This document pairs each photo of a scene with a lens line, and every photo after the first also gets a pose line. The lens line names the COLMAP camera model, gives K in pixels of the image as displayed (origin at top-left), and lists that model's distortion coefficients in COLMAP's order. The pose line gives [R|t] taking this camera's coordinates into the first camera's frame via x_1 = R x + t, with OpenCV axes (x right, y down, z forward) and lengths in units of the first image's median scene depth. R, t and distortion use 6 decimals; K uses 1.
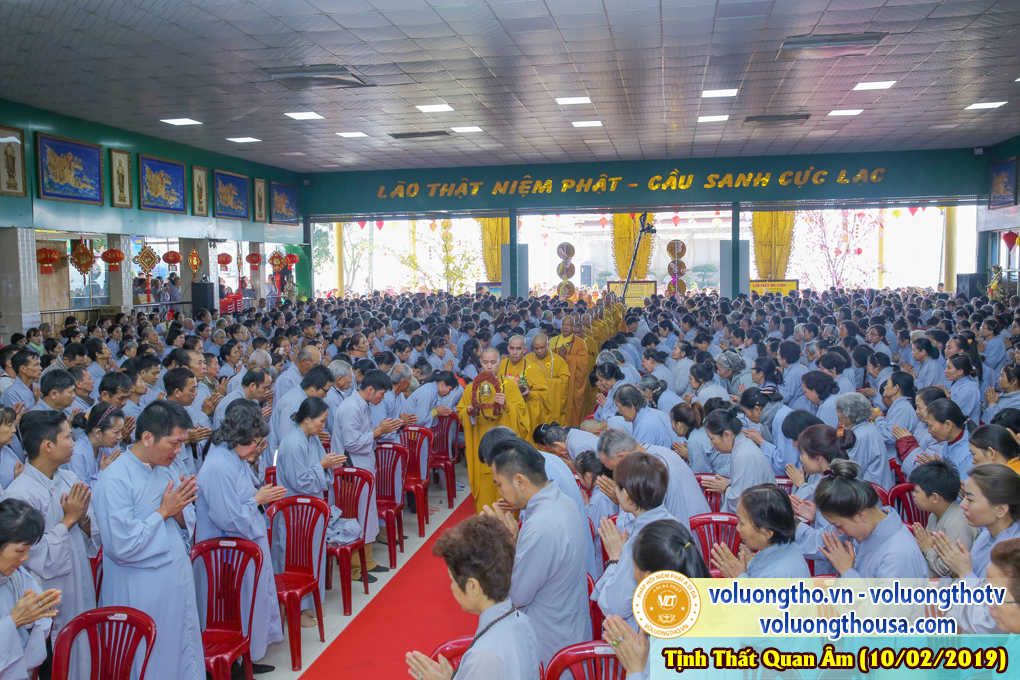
lens RADIAL K [[901.0, 0, 510.0], [0, 901.0, 340.0], [0, 0, 1]] dist [-0.010764, 0.004786]
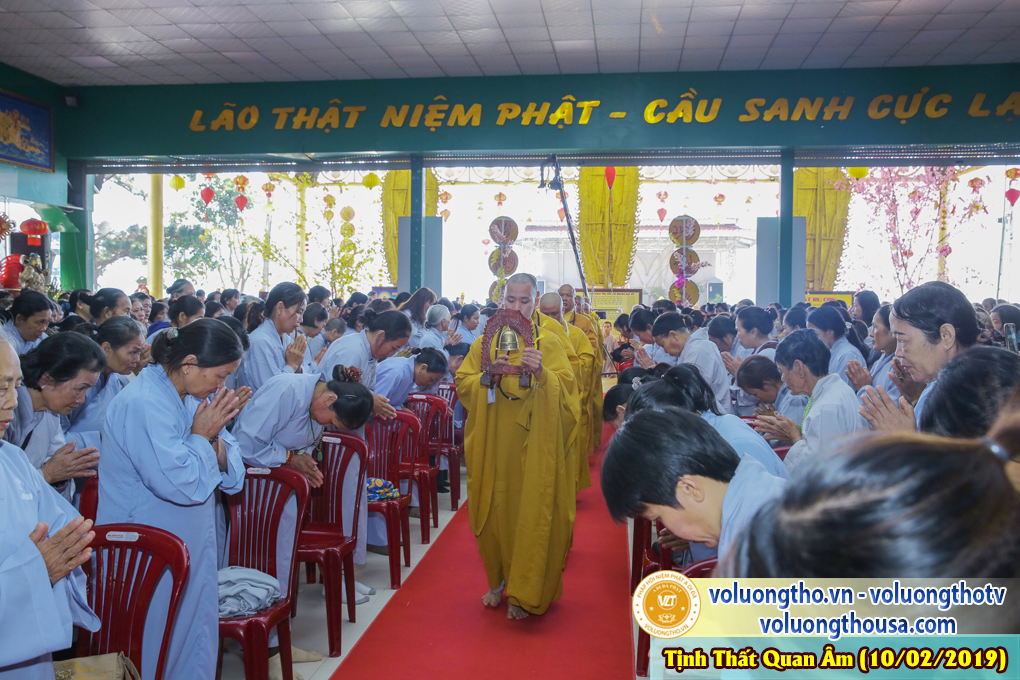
lens RADIAL K [[901.0, 0, 510.0], [0, 901.0, 340.0], [0, 0, 1]] dist [-0.010764, 0.004786]
pose [[0.998287, 0.023486, 0.053593, 0.037318], [-0.021505, 0.999074, -0.037253, -0.001638], [-0.054418, 0.036036, 0.997868, 0.415701]]
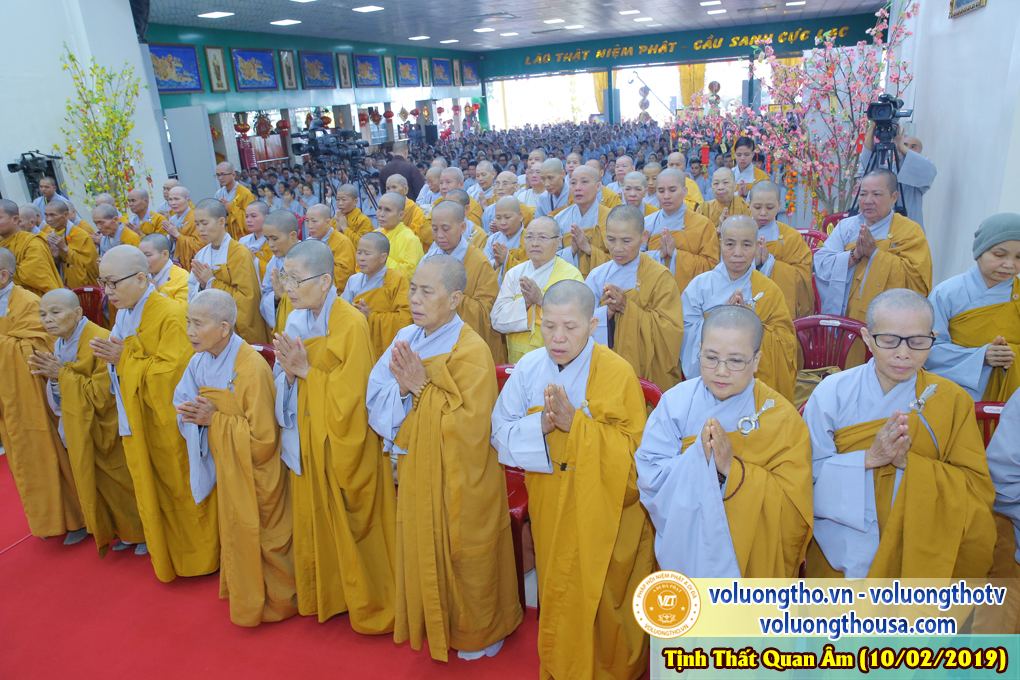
lens RADIAL K [[693.2, 0, 510.0], [0, 693.2, 340.0], [0, 0, 1]] dist [-0.108732, 0.088503]
pose [[0.983742, -0.000701, -0.179588, 0.048240], [0.046543, 0.966822, 0.251177, 0.011940], [0.173453, -0.255452, 0.951135, -0.313308]]
